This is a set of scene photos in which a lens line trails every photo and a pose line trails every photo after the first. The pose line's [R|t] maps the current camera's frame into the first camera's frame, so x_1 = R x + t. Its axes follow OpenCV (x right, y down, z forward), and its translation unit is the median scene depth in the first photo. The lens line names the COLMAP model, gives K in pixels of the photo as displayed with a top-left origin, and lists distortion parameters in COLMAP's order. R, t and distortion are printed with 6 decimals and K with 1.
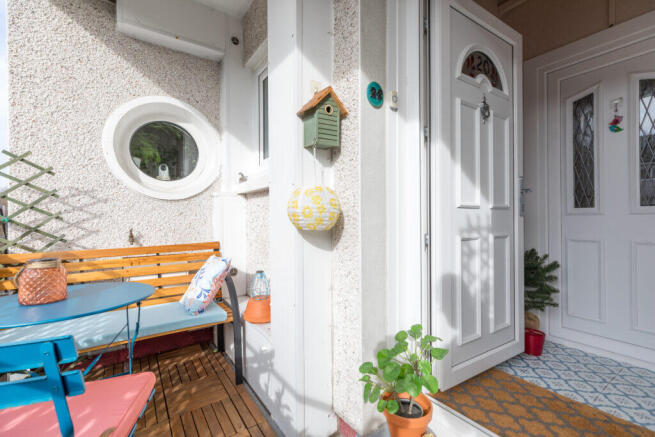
lens RADIAL K [[291.6, 0, 327.5], [0, 291.6, 218.5], [0, 0, 1]] dist [0.002267, 0.000775]
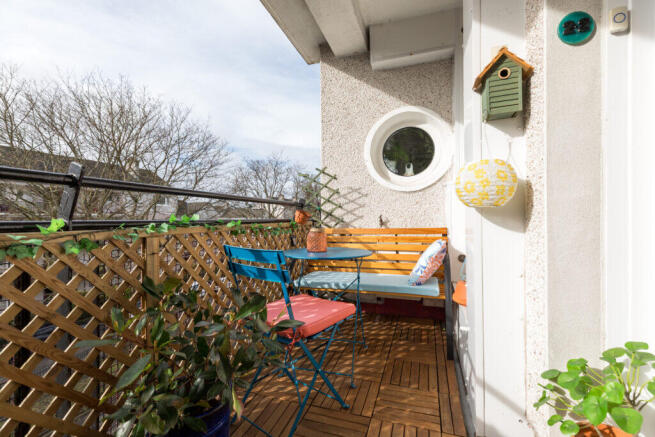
lens RADIAL K [[291.6, 0, 327.5], [0, 291.6, 218.5], [0, 0, 1]] dist [0.002267, 0.000775]
pose [[0.600804, 0.004232, -0.799385, 0.257474], [0.001274, 0.999980, 0.006252, 0.045611], [0.799395, -0.004775, 0.600787, 0.010632]]
